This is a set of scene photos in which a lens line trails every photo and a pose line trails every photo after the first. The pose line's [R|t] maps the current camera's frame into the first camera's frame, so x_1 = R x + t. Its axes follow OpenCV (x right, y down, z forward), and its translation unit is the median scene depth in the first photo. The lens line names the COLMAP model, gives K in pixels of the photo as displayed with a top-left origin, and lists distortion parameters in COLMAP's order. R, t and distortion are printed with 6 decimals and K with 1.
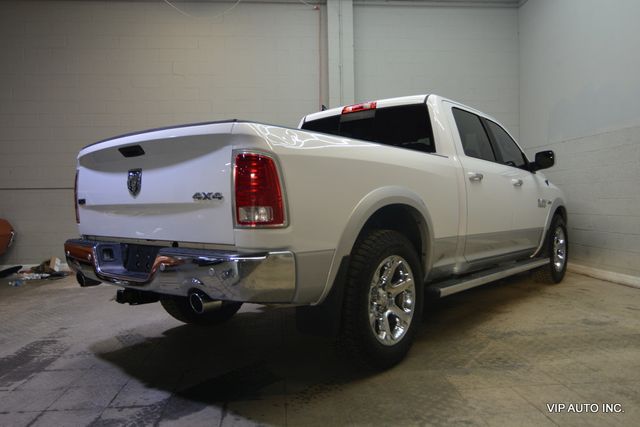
lens RADIAL K [[492.5, 0, 312.3], [0, 492.5, 209.4], [0, 0, 1]] dist [-0.020546, 0.017150]
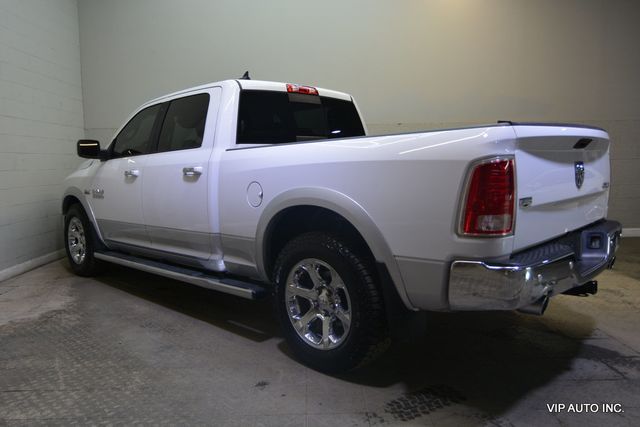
lens RADIAL K [[492.5, 0, 315.8], [0, 492.5, 207.1], [0, 0, 1]] dist [-0.020546, 0.017150]
pose [[0.049369, -0.078464, 0.995694, -1.210379], [0.032146, 0.996518, 0.076935, -0.073297], [-0.998263, 0.028209, 0.051719, 1.296651]]
